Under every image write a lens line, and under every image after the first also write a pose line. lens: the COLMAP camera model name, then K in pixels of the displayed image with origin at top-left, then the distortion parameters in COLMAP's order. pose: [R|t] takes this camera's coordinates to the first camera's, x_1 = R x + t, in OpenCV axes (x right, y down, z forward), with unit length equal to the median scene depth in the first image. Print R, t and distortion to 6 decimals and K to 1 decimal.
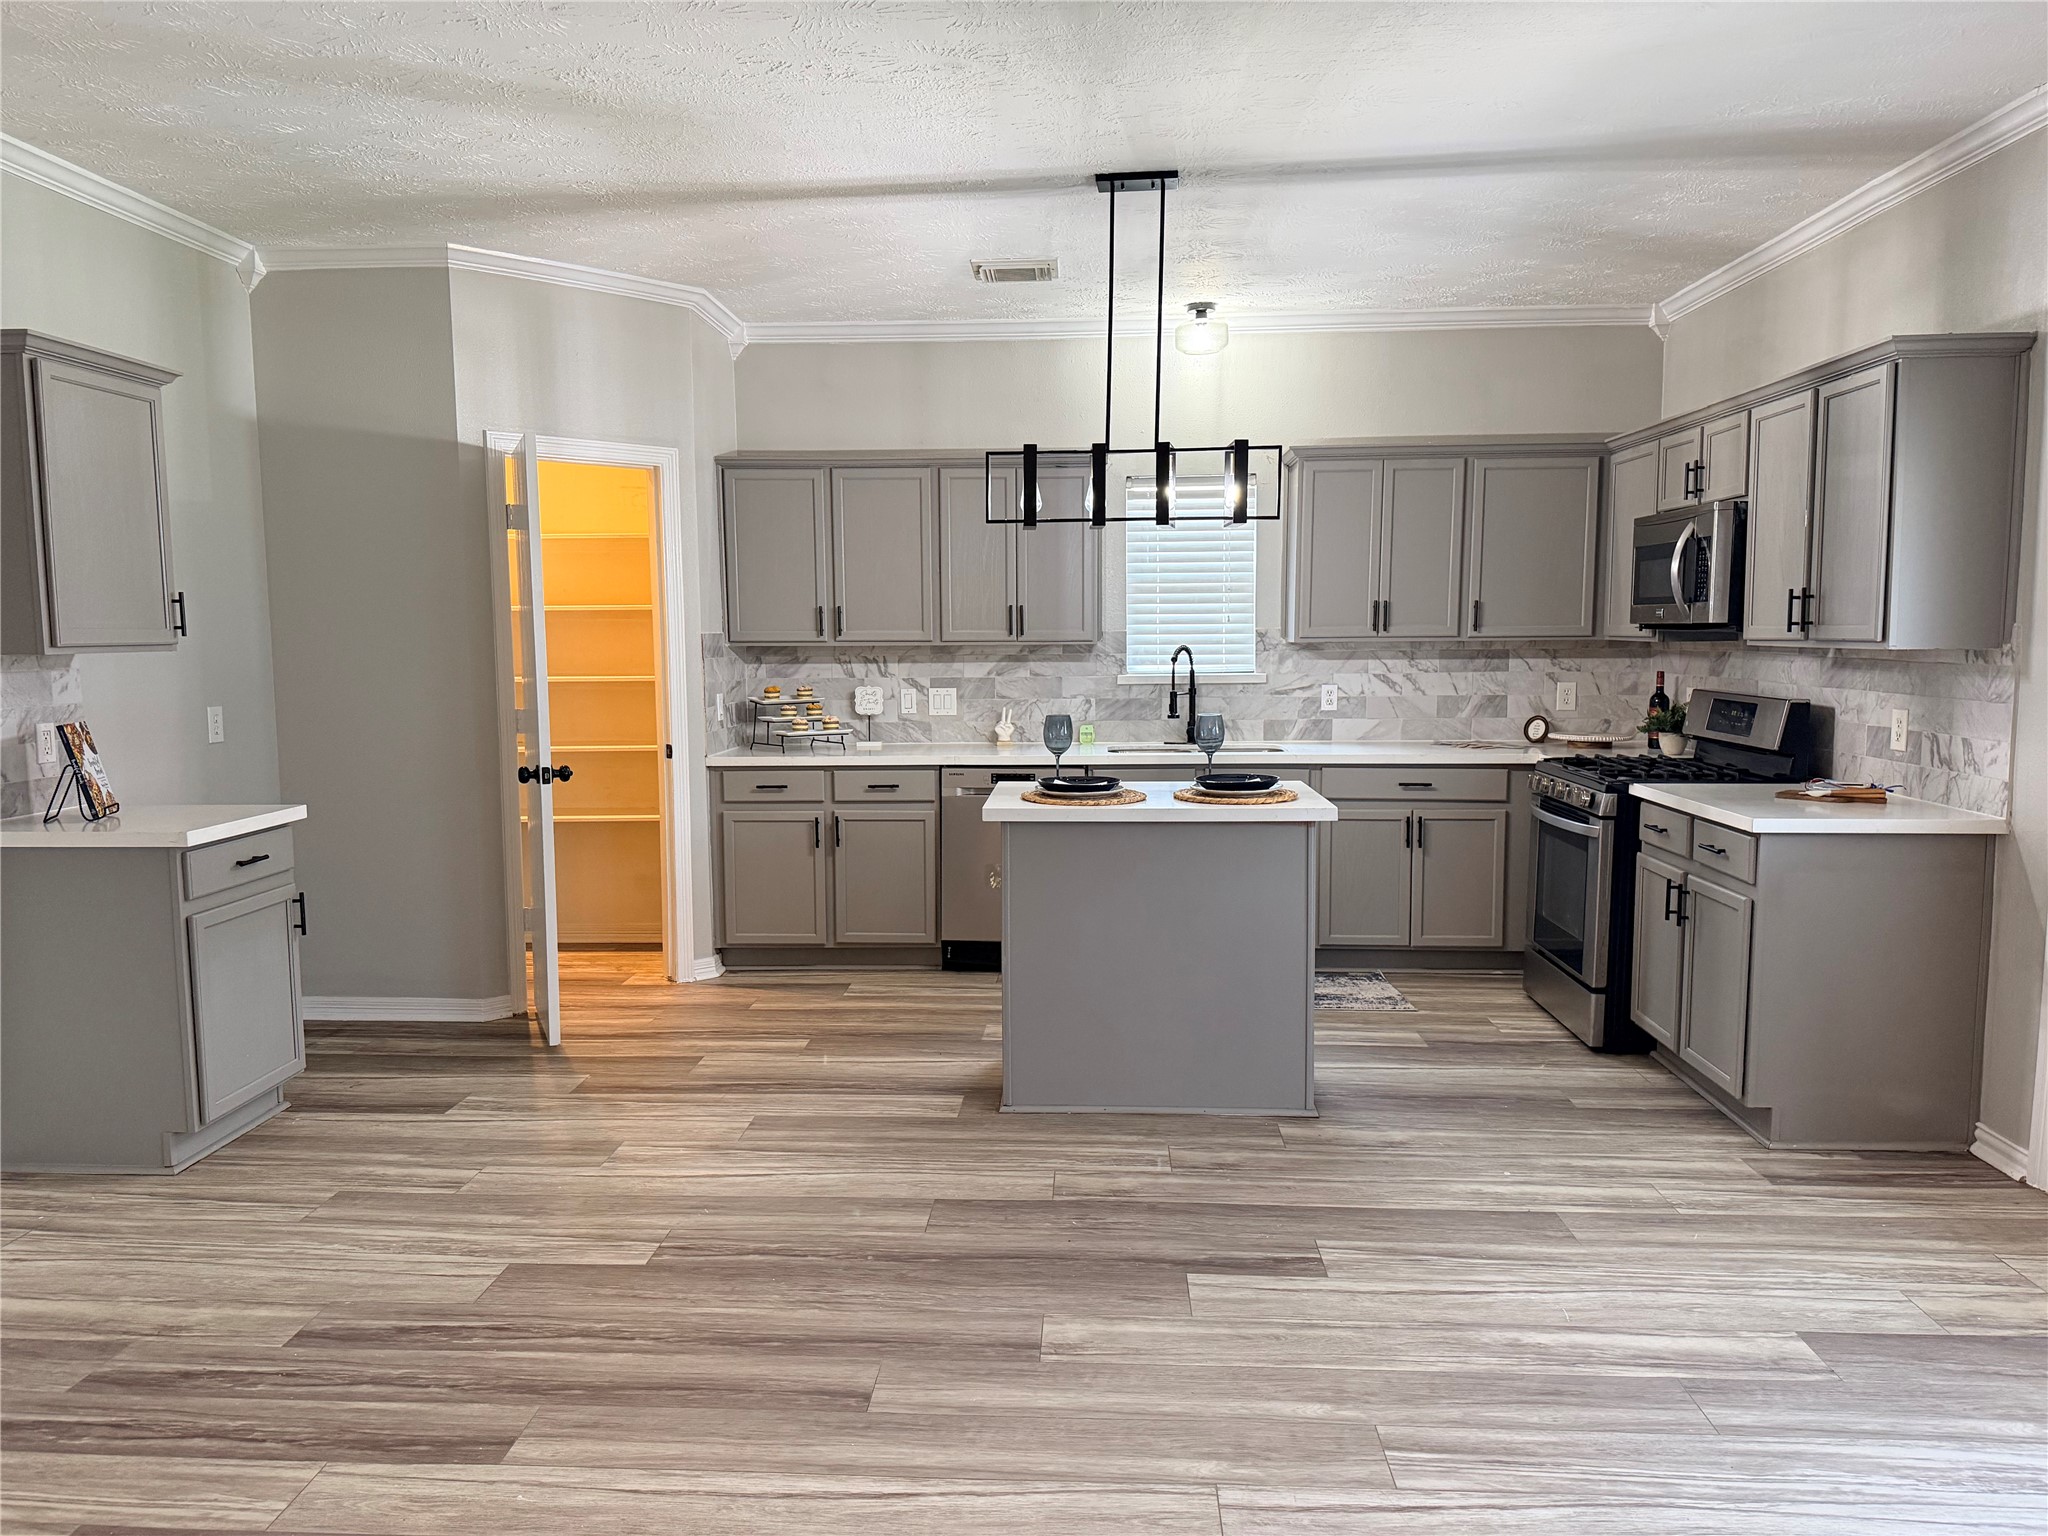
lens RADIAL K [[1436.3, 0, 1044.1], [0, 1436.3, 776.0], [0, 0, 1]] dist [0.050037, -0.049719]
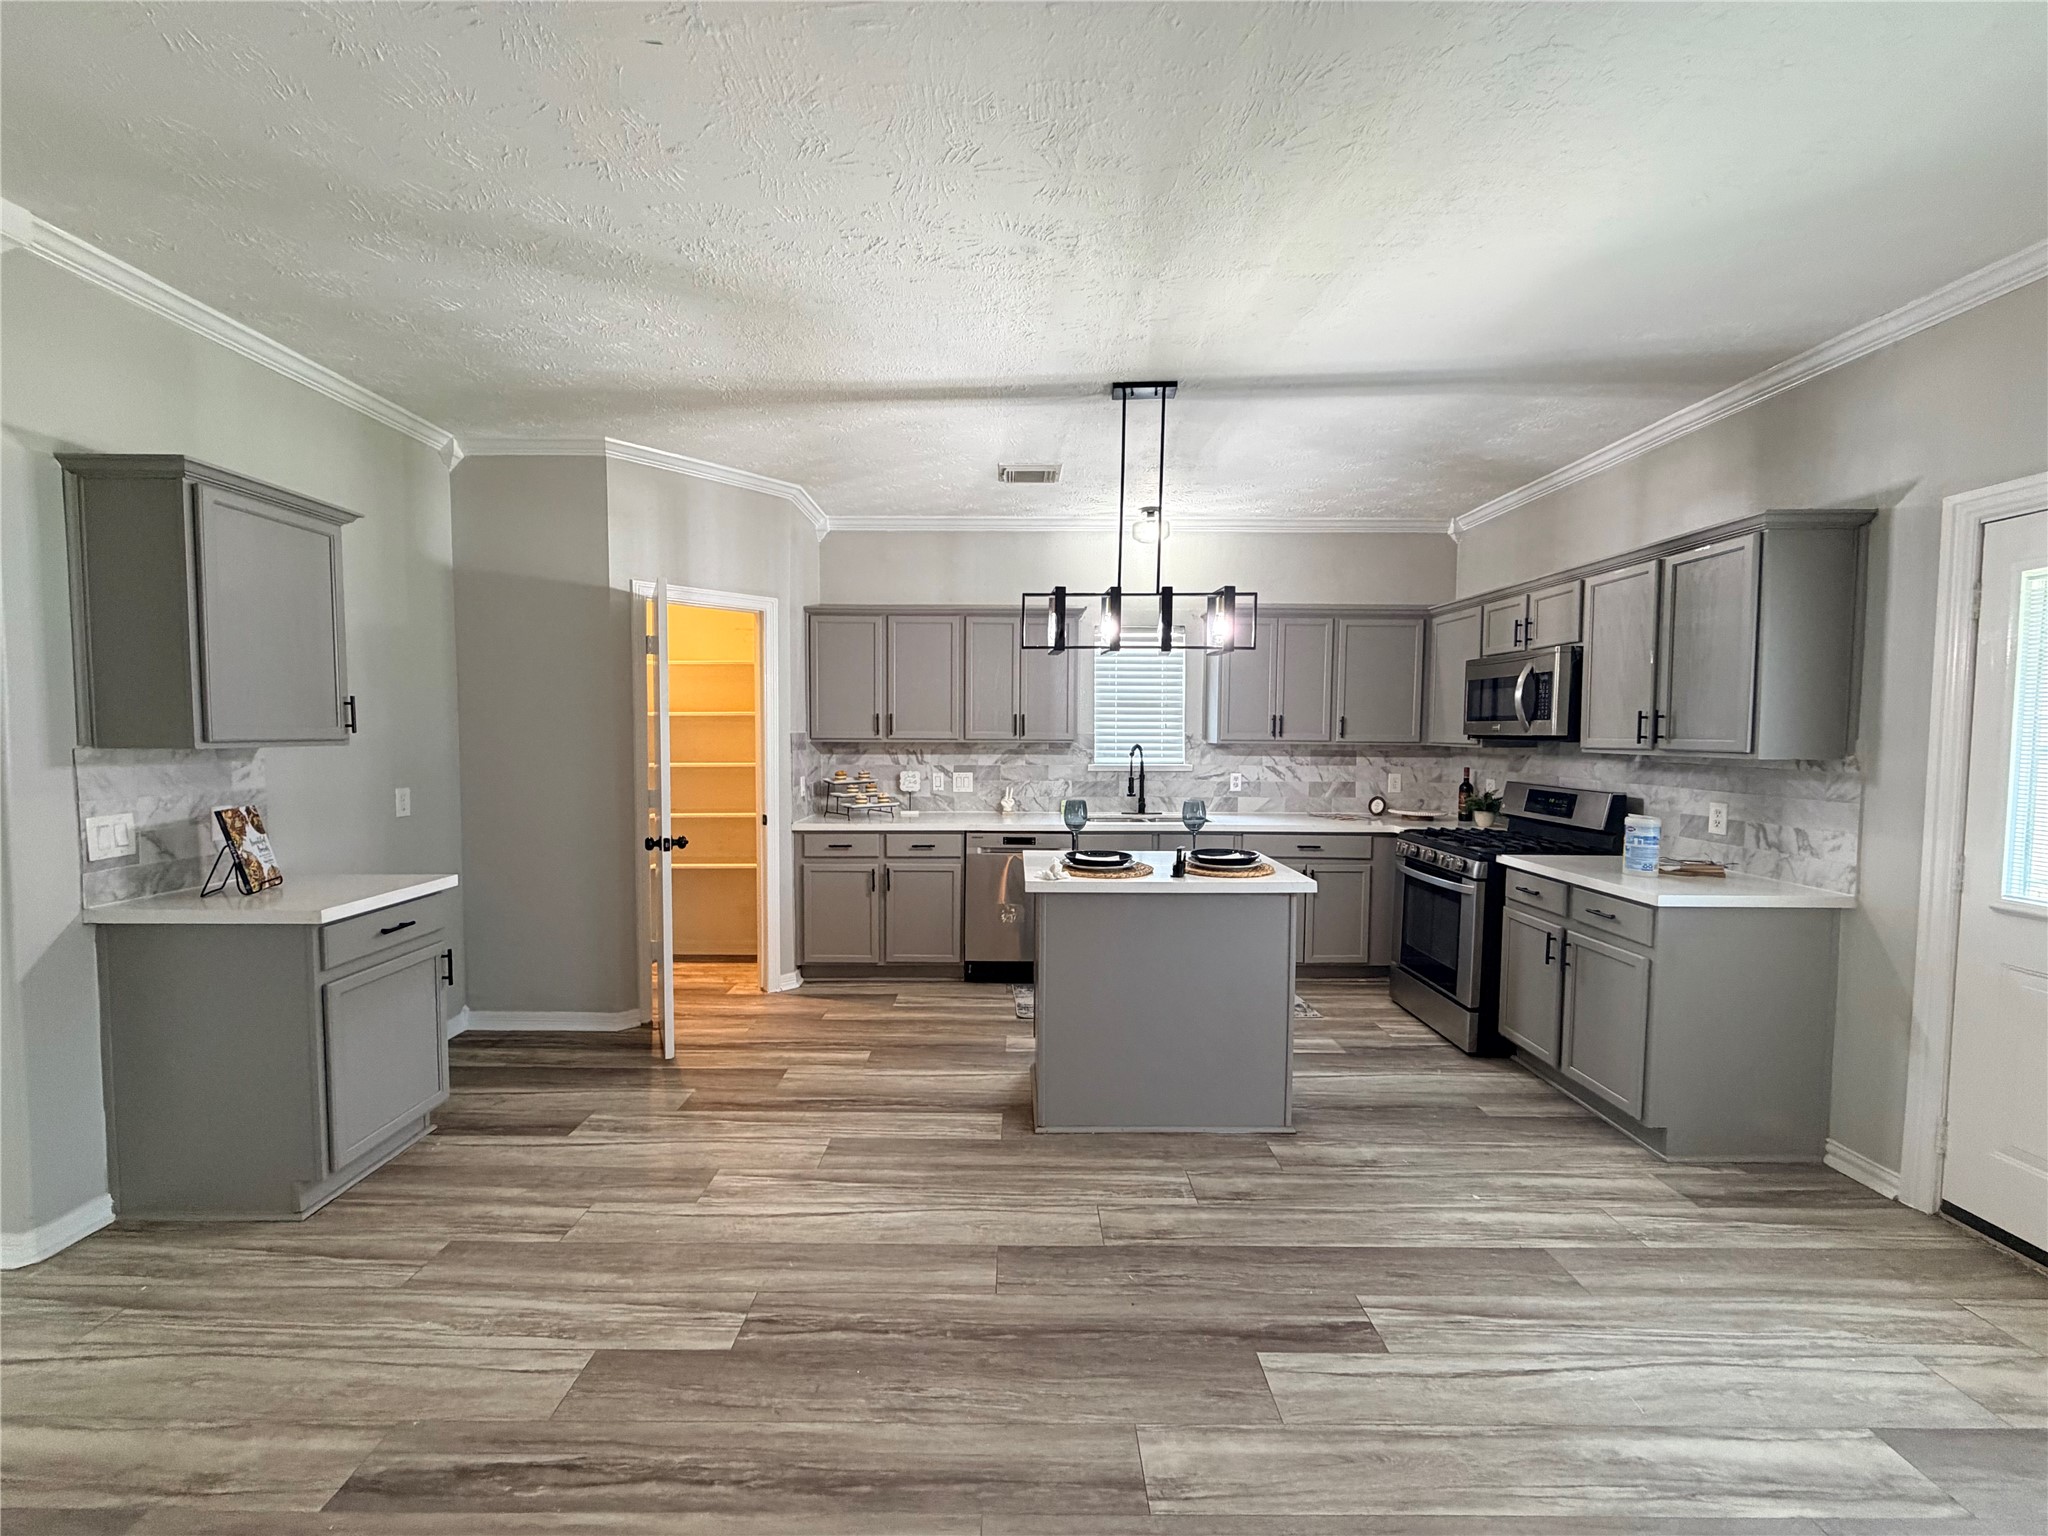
lens RADIAL K [[818.2, 0, 1028.3], [0, 818.2, 773.4], [0, 0, 1]] dist [-0.002016, 0.001919]
pose [[0.998502, 0.008656, 0.054028, -0.078974], [-0.005962, 0.998741, -0.049809, -0.033771], [-0.054392, 0.049412, 0.997296, 0.309679]]
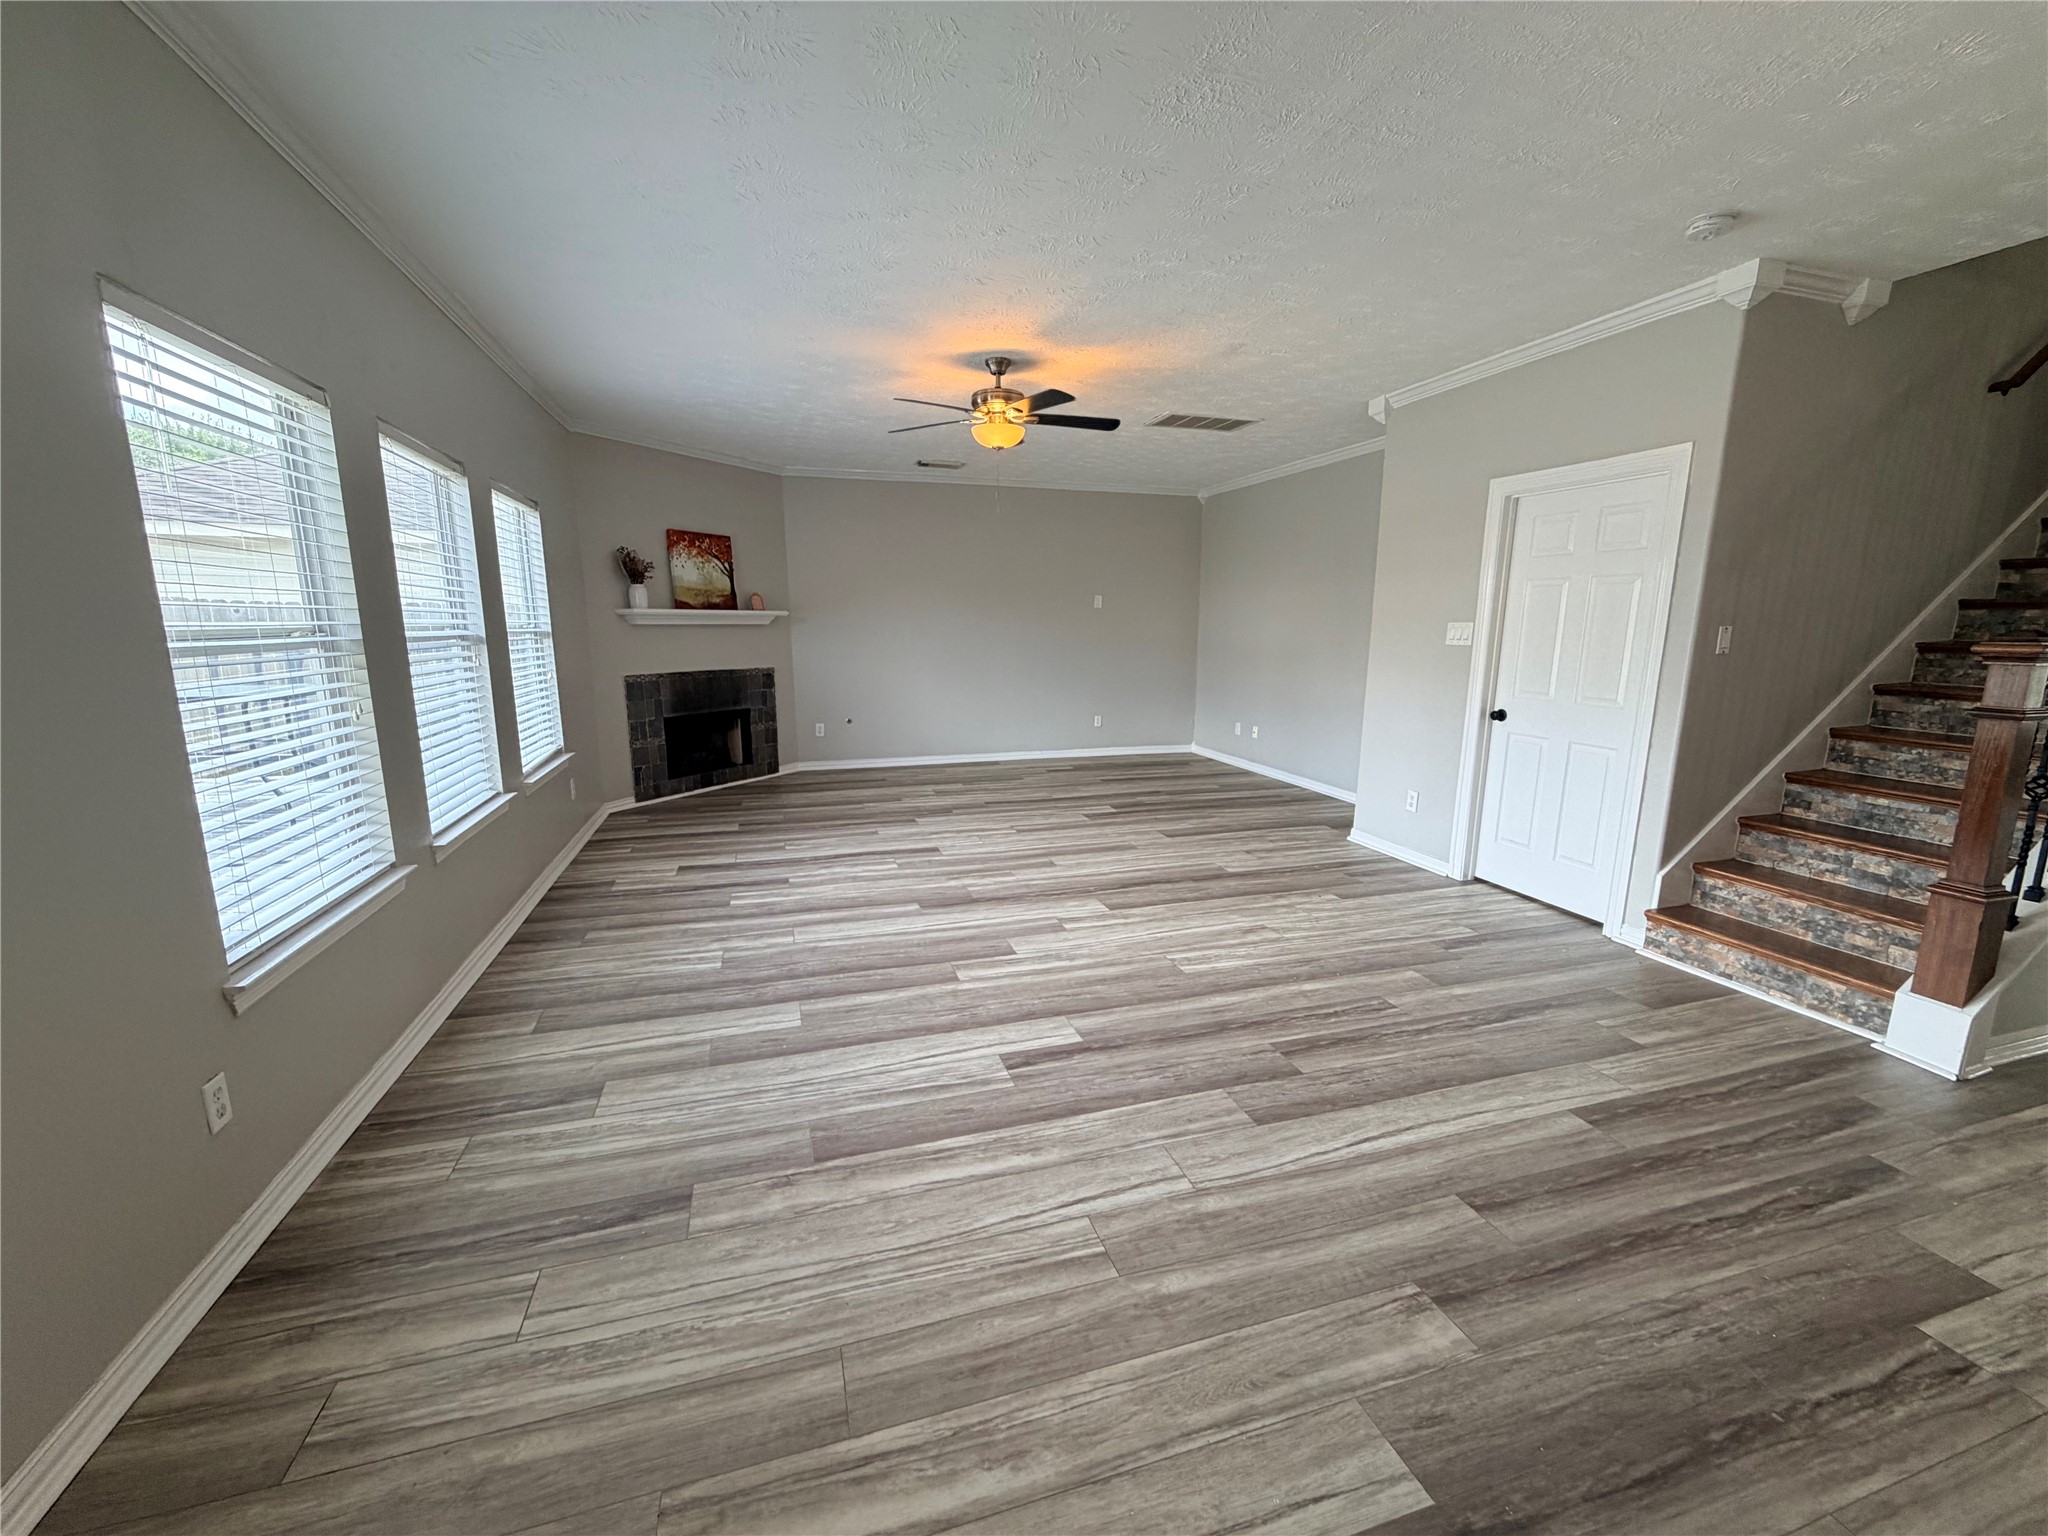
lens RADIAL K [[818.2, 0, 1024.1], [0, 818.2, 773.3], [0, 0, 1]] dist [-0.002016, 0.001919]
pose [[-0.941271, 0.060573, -0.332173, 0.322422], [-0.037002, 0.959347, 0.279793, -0.097108], [0.335617, 0.275653, -0.900764, 0.936129]]
